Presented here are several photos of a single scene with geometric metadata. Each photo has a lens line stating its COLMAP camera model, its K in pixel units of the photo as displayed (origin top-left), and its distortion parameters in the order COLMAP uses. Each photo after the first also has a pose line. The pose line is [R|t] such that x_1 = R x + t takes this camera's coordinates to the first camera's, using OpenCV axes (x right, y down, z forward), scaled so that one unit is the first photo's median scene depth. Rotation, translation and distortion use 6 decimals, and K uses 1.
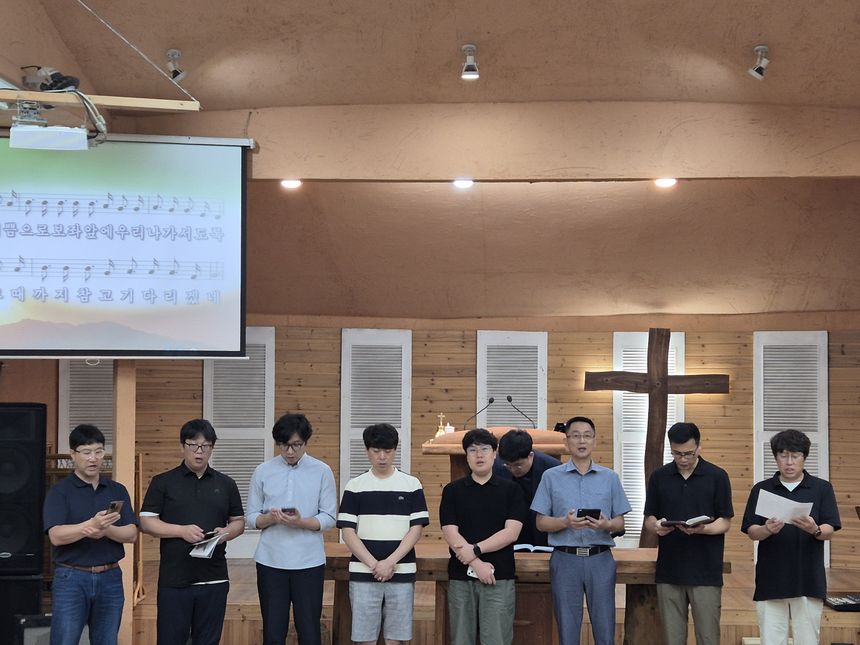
lens RADIAL K [[1450.1, 0, 430.0], [0, 1450.1, 322.5], [0, 0, 1]] dist [0.022417, 0.020114]
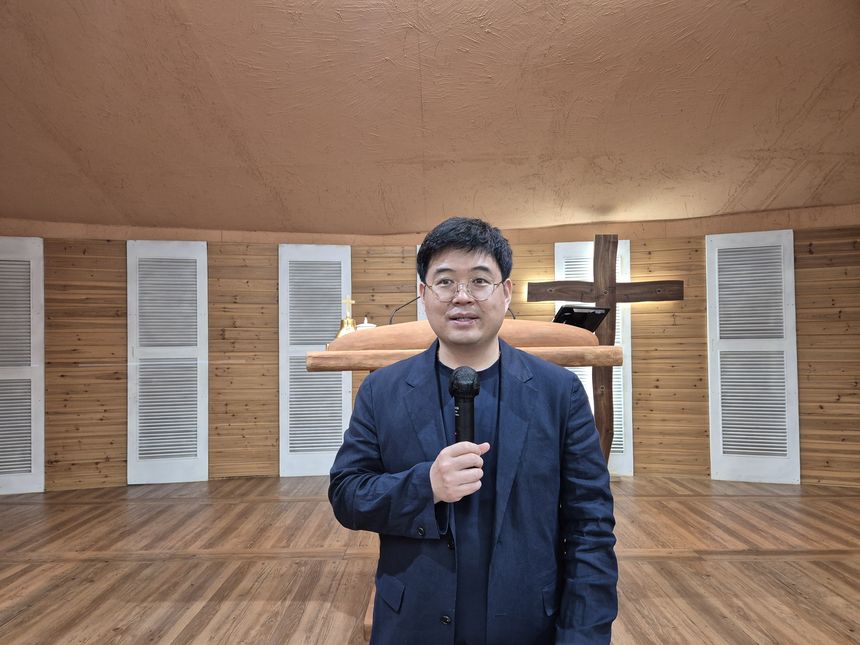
lens RADIAL K [[581.9, 0, 430.0], [0, 581.9, 322.5], [0, 0, 1]] dist [0.004871, 0.000460]
pose [[0.998812, -0.015292, 0.046276, 0.023007], [0.014923, 0.999854, 0.008306, 0.056851], [-0.046396, -0.007606, 0.998894, 0.617555]]
